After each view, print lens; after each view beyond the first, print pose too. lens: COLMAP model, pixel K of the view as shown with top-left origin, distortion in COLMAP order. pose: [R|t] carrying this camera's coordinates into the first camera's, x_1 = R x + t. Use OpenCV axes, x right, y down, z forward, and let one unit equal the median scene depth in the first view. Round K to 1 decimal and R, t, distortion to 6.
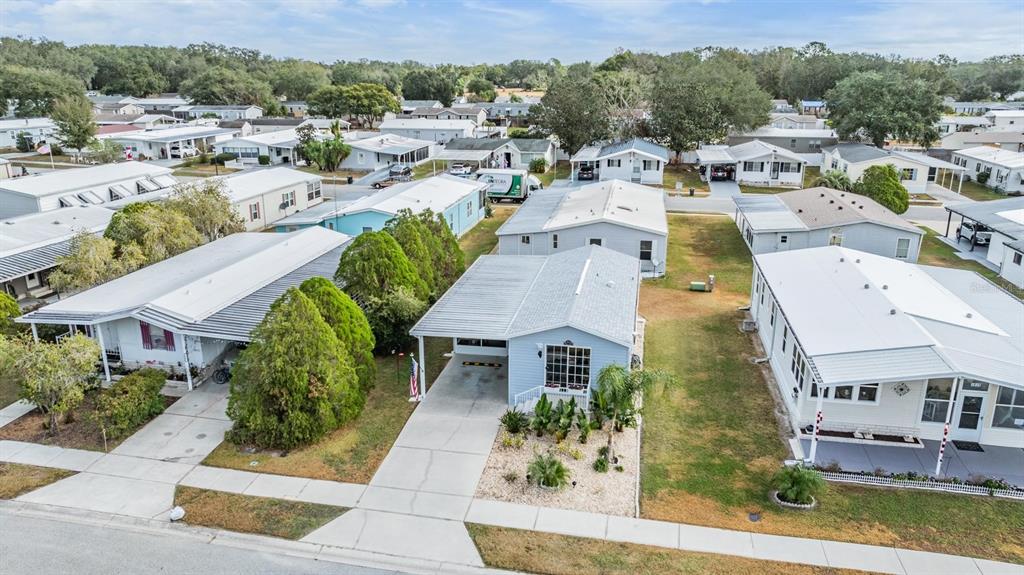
lens RADIAL K [[719.0, 0, 512.0], [0, 719.0, 287.5], [0, 0, 1]] dist [-0.044489, 0.041333]
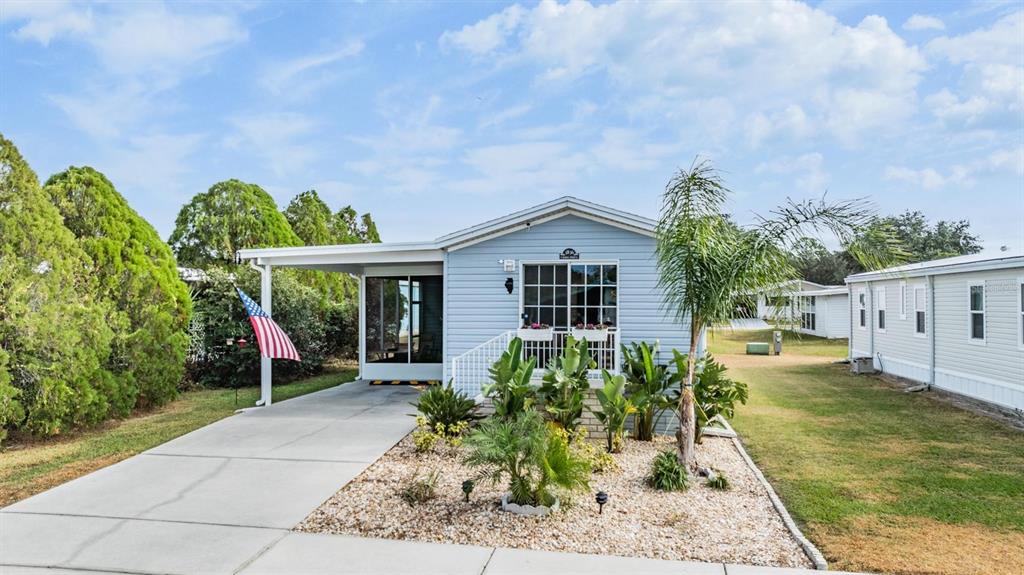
lens RADIAL K [[729.1, 0, 514.7], [0, 729.1, 307.5], [0, 0, 1]] dist [-0.043037, 0.040230]
pose [[0.999833, -0.000431, 0.018269, 0.029383], [0.005623, 0.958470, -0.285137, 0.211086], [-0.017387, 0.285192, 0.958313, 0.478125]]
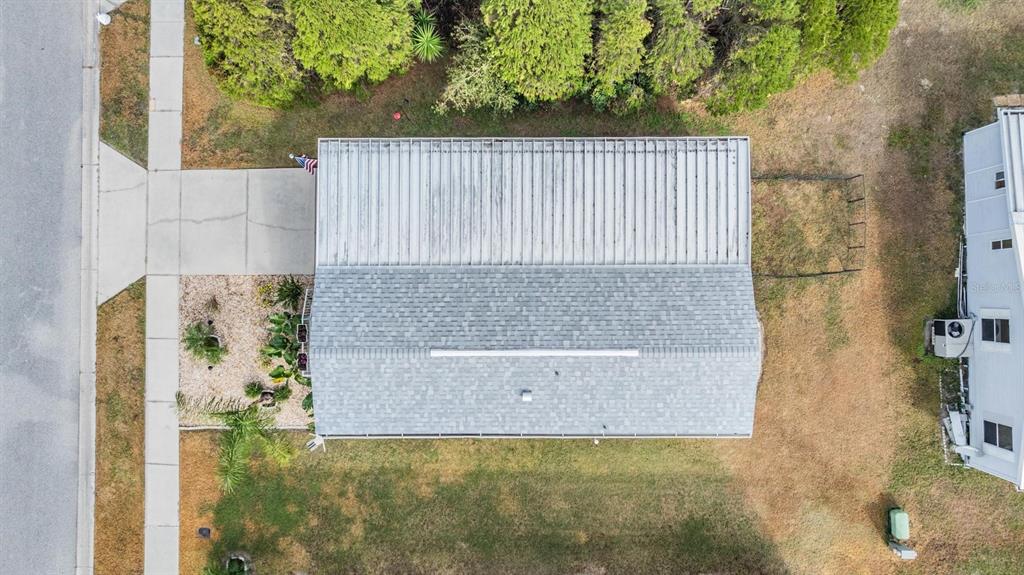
lens RADIAL K [[719.0, 0, 512.0], [0, 719.0, 287.5], [0, 0, 1]] dist [-0.044489, 0.041333]
pose [[0.192989, 0.981064, -0.016373, 0.055509], [-0.277272, 0.070535, 0.958199, -0.620111], [0.941210, -0.180382, 0.285634, 0.841969]]
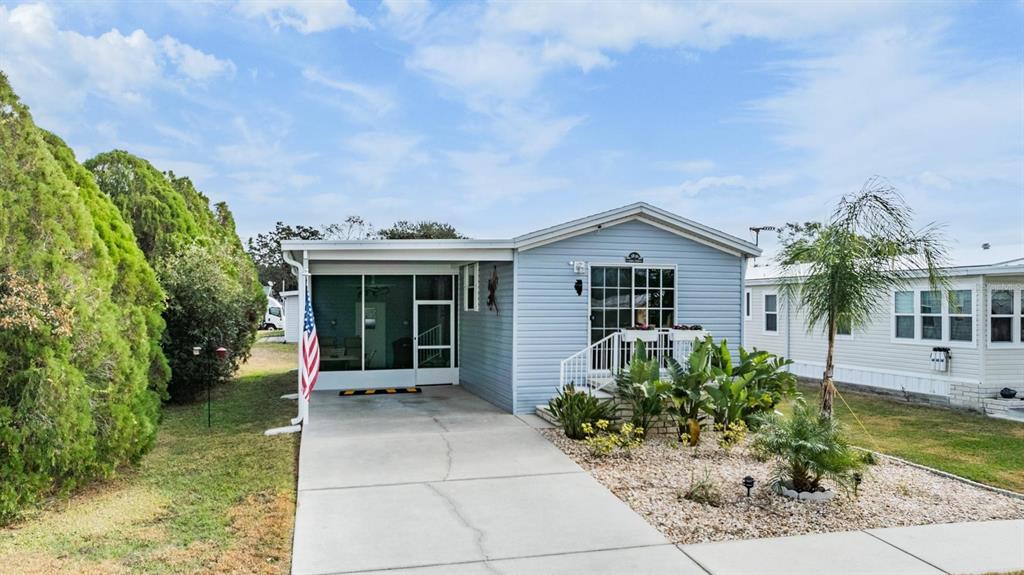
lens RADIAL K [[729.1, 0, 514.7], [0, 729.1, 307.5], [0, 0, 1]] dist [-0.043037, 0.040230]
pose [[0.896179, 0.000784, 0.443693, -0.182791], [0.126864, 0.957797, -0.257935, 0.194401], [-0.425170, 0.287445, 0.858258, 0.534453]]
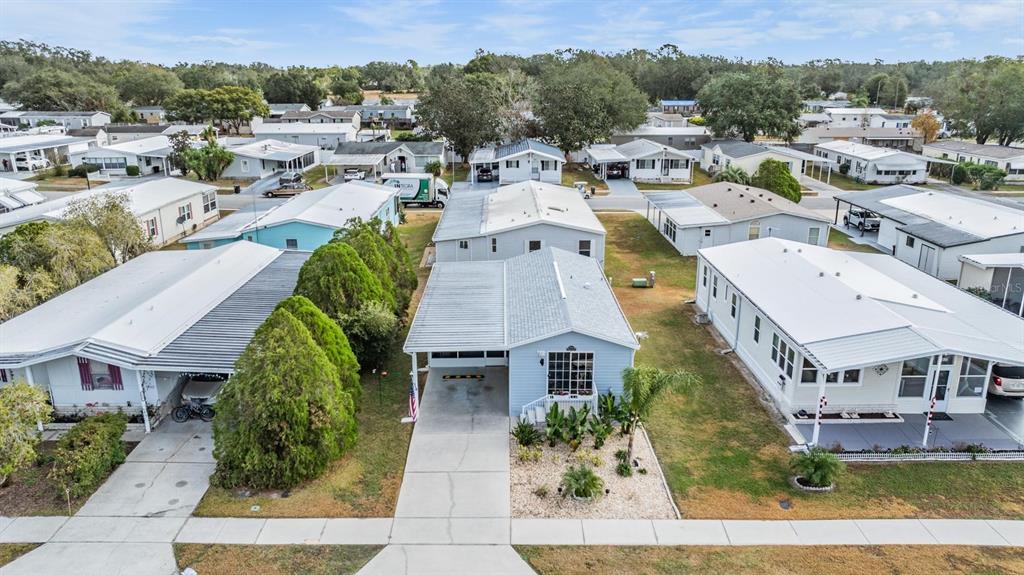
lens RADIAL K [[719.0, 0, 512.0], [0, 719.0, 287.5], [0, 0, 1]] dist [-0.044489, 0.041333]
pose [[0.980015, -0.056821, 0.190635, -0.157670], [0.057263, 0.998354, 0.003193, -0.011885], [-0.190503, 0.007788, 0.981656, 0.043788]]
